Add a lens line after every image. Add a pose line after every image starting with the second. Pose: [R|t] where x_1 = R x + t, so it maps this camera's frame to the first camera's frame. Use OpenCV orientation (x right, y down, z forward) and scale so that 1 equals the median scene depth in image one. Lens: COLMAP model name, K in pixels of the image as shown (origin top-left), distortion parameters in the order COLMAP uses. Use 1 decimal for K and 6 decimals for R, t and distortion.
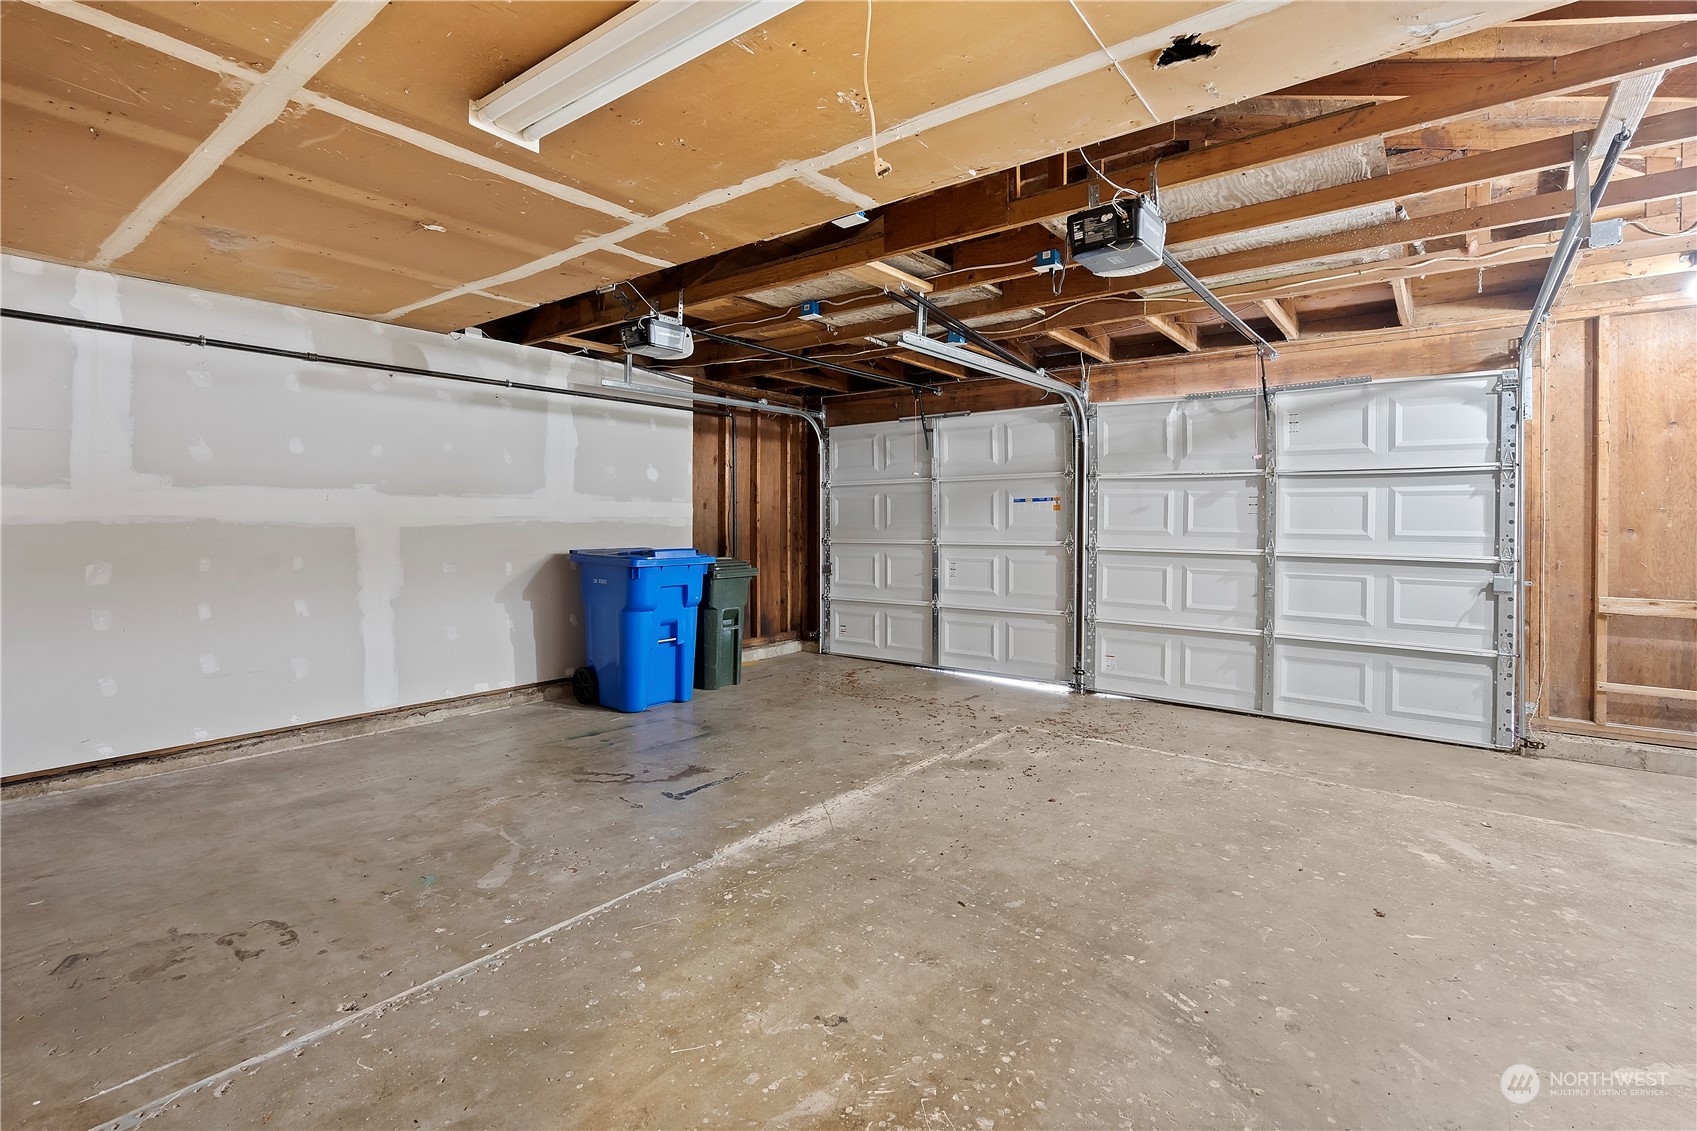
lens RADIAL K [[791.3, 0, 842.4], [0, 791.3, 542.5], [0, 0, 1]] dist [-0.000275, -0.000039]
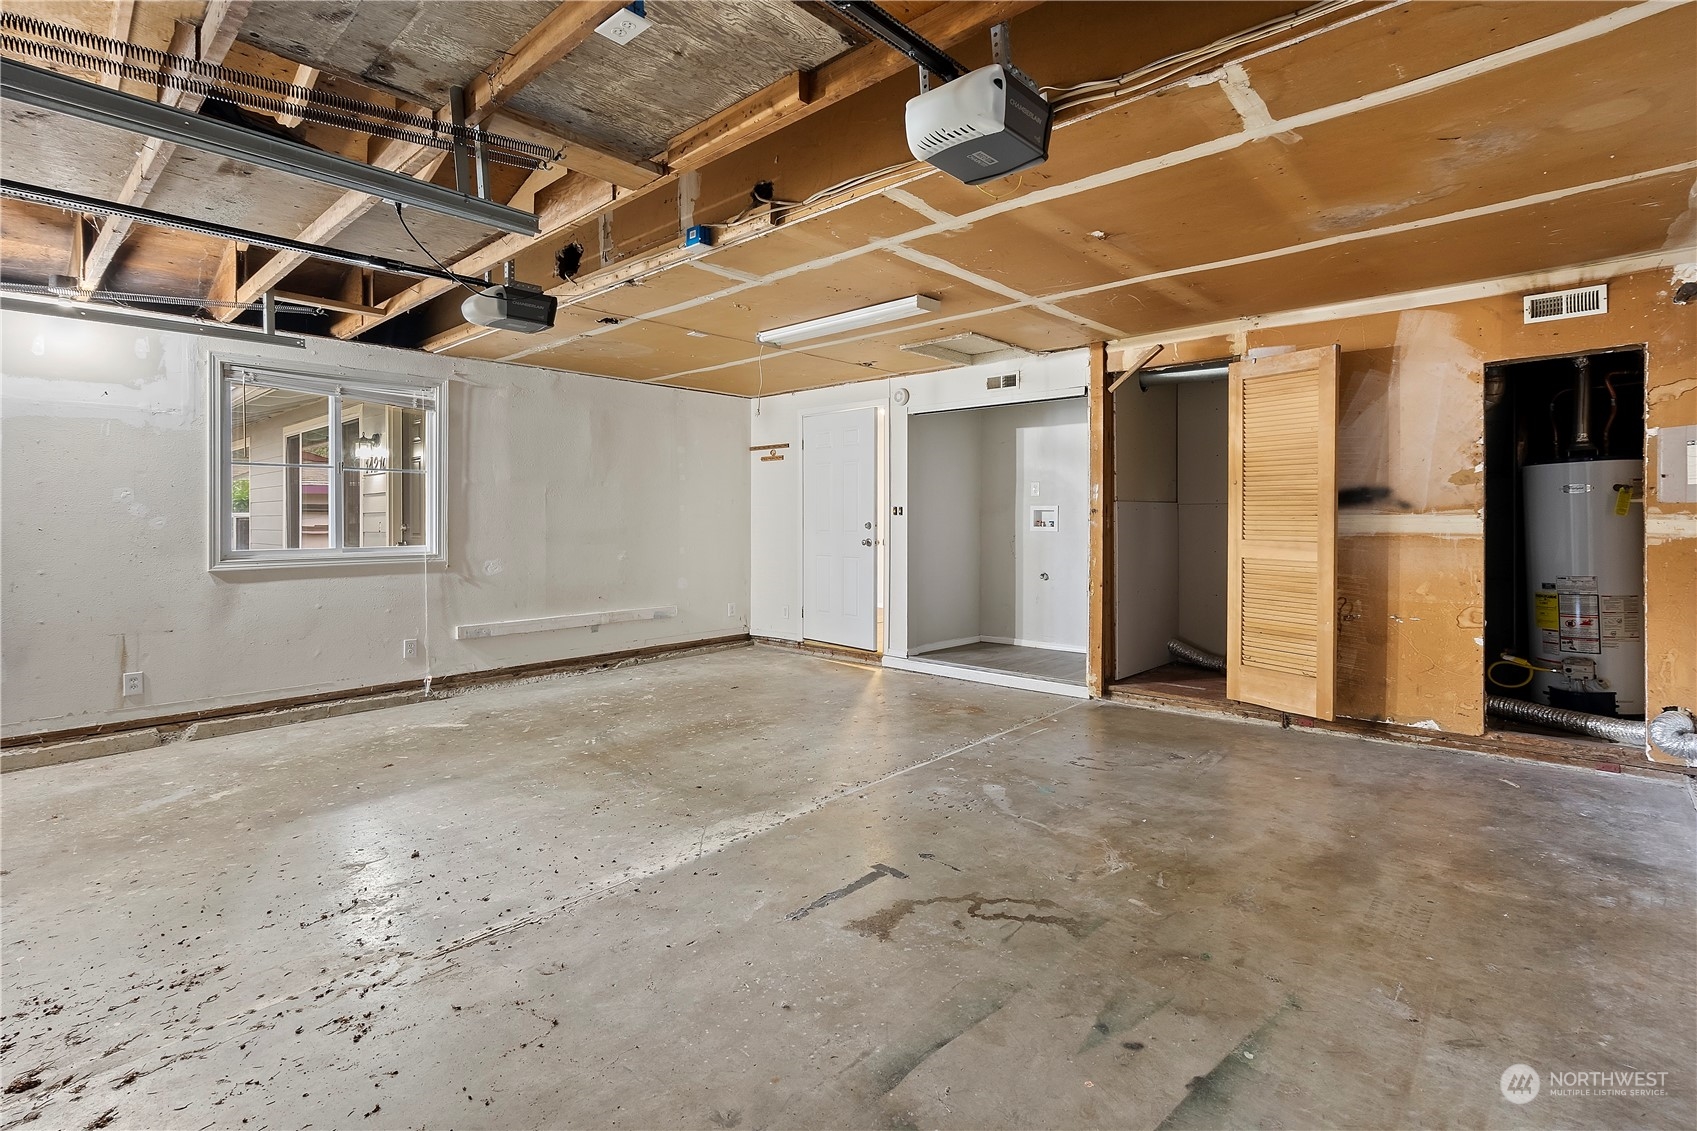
lens RADIAL K [[791.3, 0, 842.4], [0, 791.3, 542.5], [0, 0, 1]] dist [-0.000275, -0.000039]
pose [[-0.996930, 0.000533, 0.078290, -0.240043], [0.005117, 0.998283, 0.058355, -0.037292], [-0.078125, 0.058577, -0.995221, 1.824005]]
